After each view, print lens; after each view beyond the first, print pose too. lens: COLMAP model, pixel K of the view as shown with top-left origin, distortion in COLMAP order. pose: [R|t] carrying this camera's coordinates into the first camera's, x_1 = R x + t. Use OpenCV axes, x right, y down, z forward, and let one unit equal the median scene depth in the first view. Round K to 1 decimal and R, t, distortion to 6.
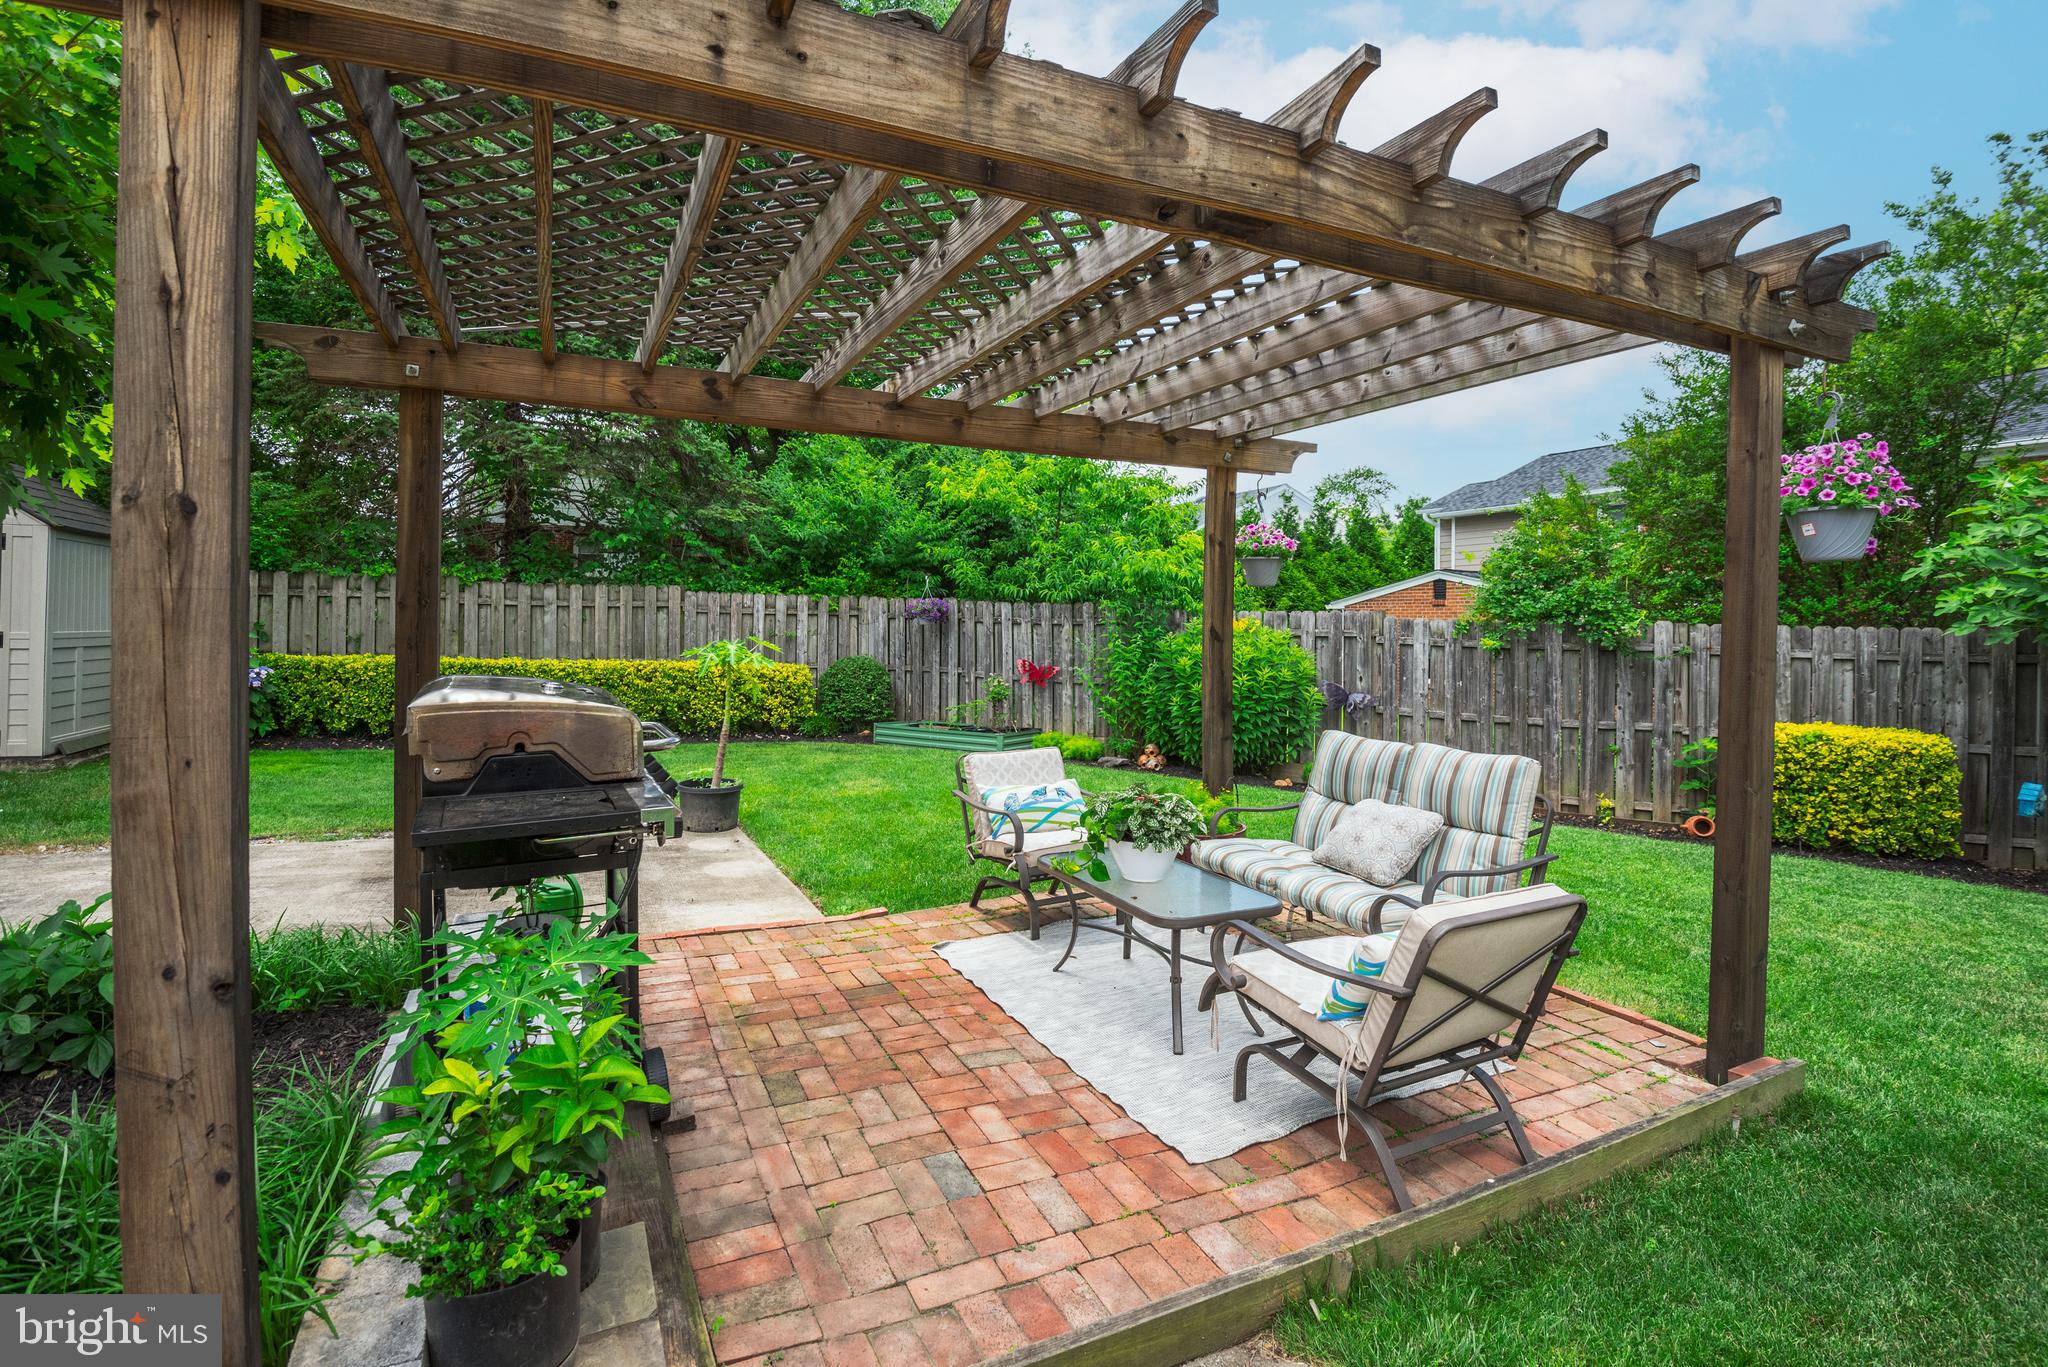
lens RADIAL K [[945.3, 0, 1013.9], [0, 945.3, 614.7], [0, 0, 1]] dist [-0.015418, -0.006824]
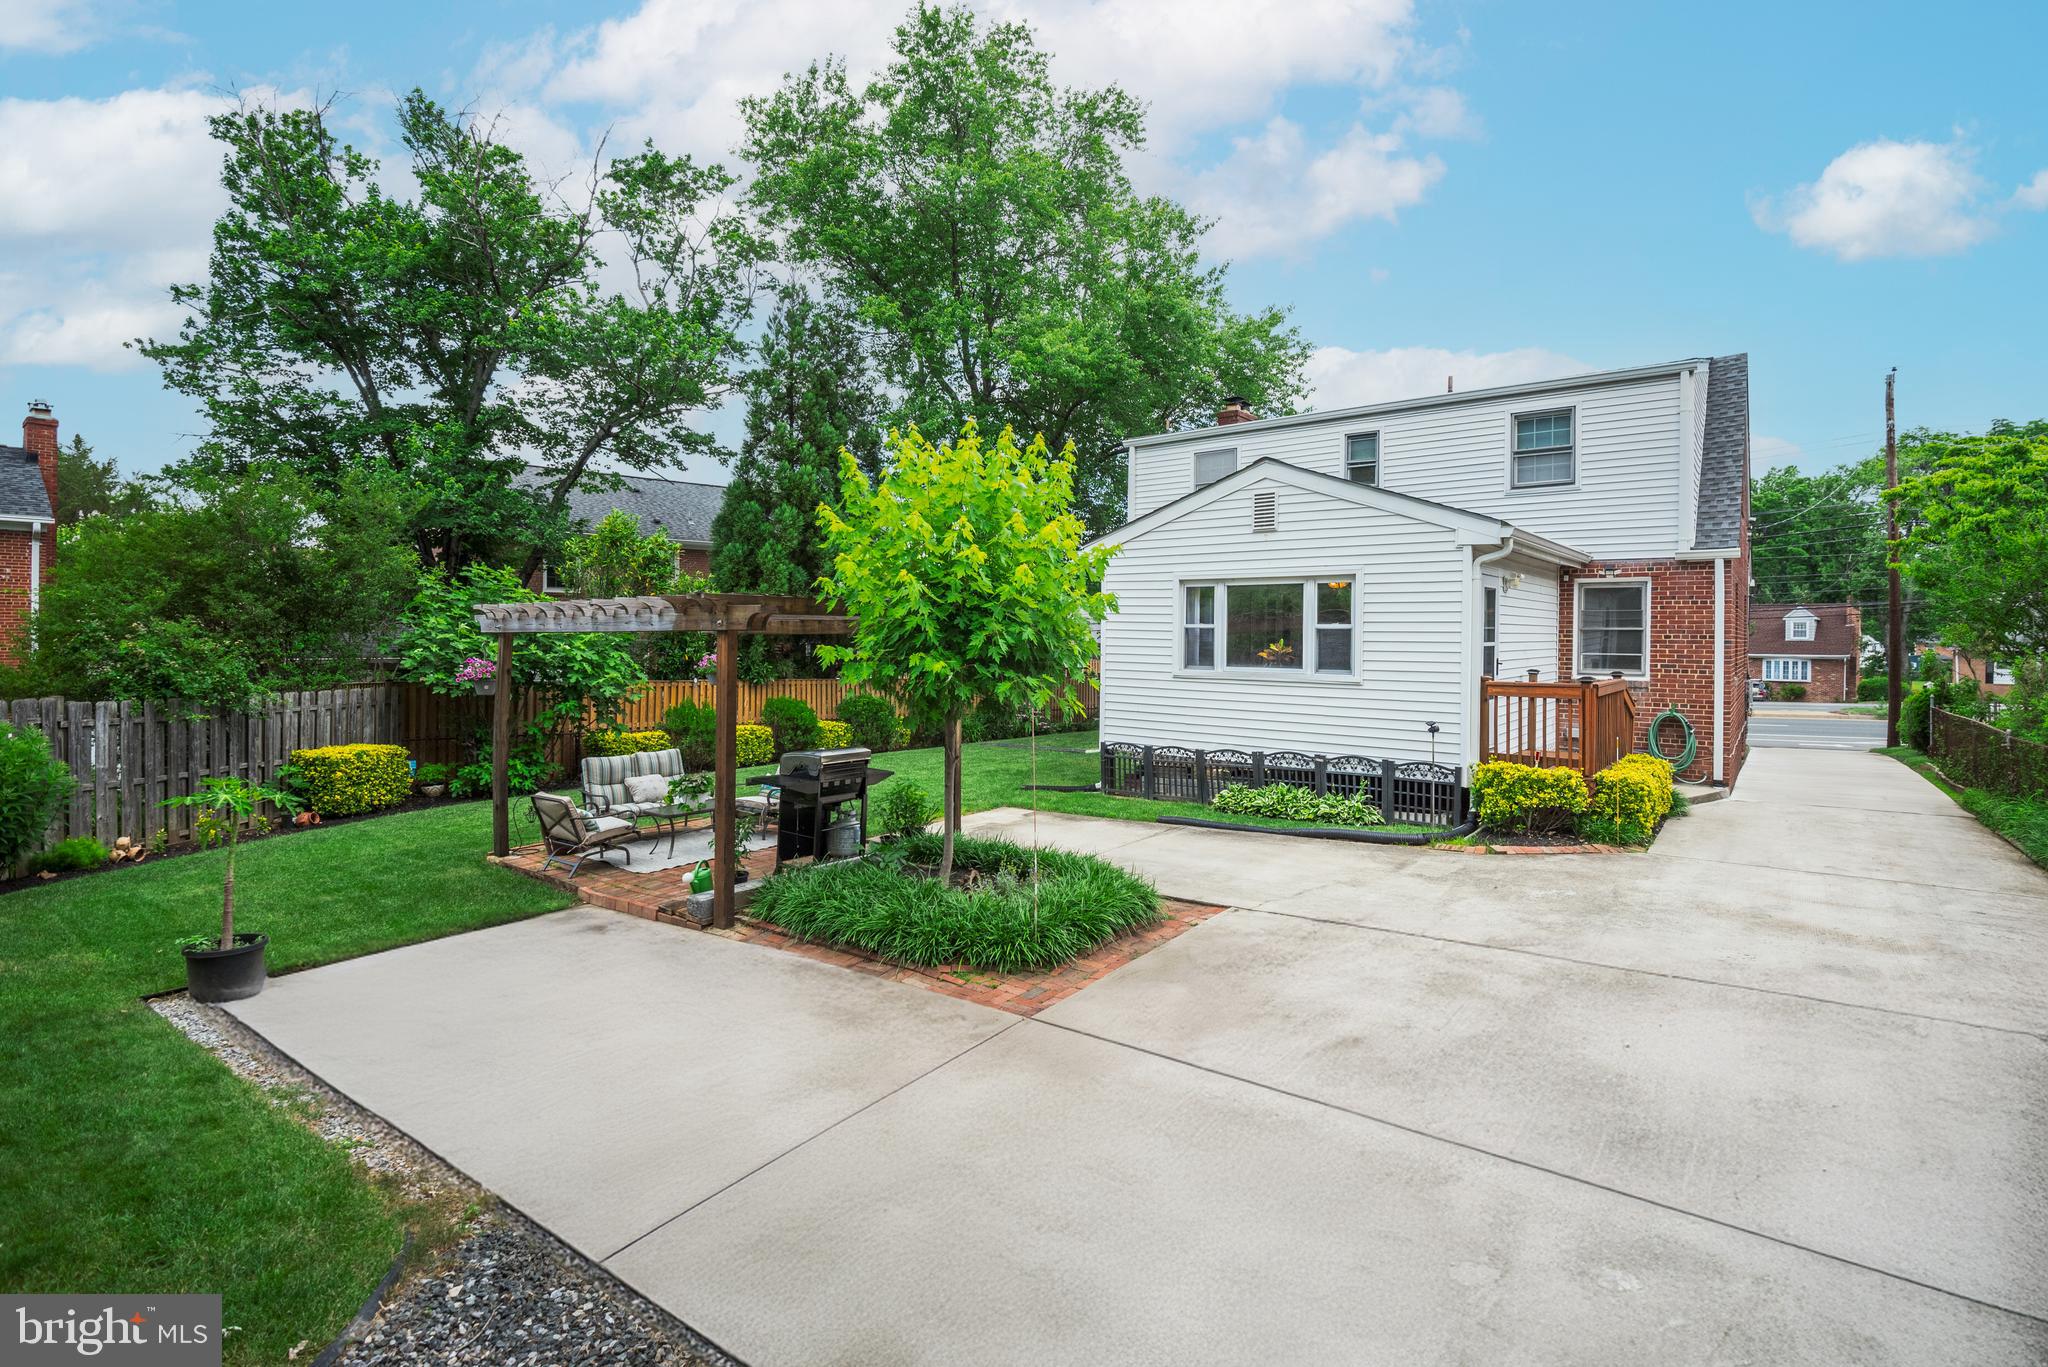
lens RADIAL K [[944.1, 0, 1072.0], [0, 944.1, 657.0], [0, 0, 1]] dist [-0.013805, -0.011833]
pose [[-0.521967, -0.027780, 0.852513, -0.835722], [-0.016979, 0.999610, 0.022178, -0.071314], [-0.852797, -0.002899, -0.522235, 0.428523]]
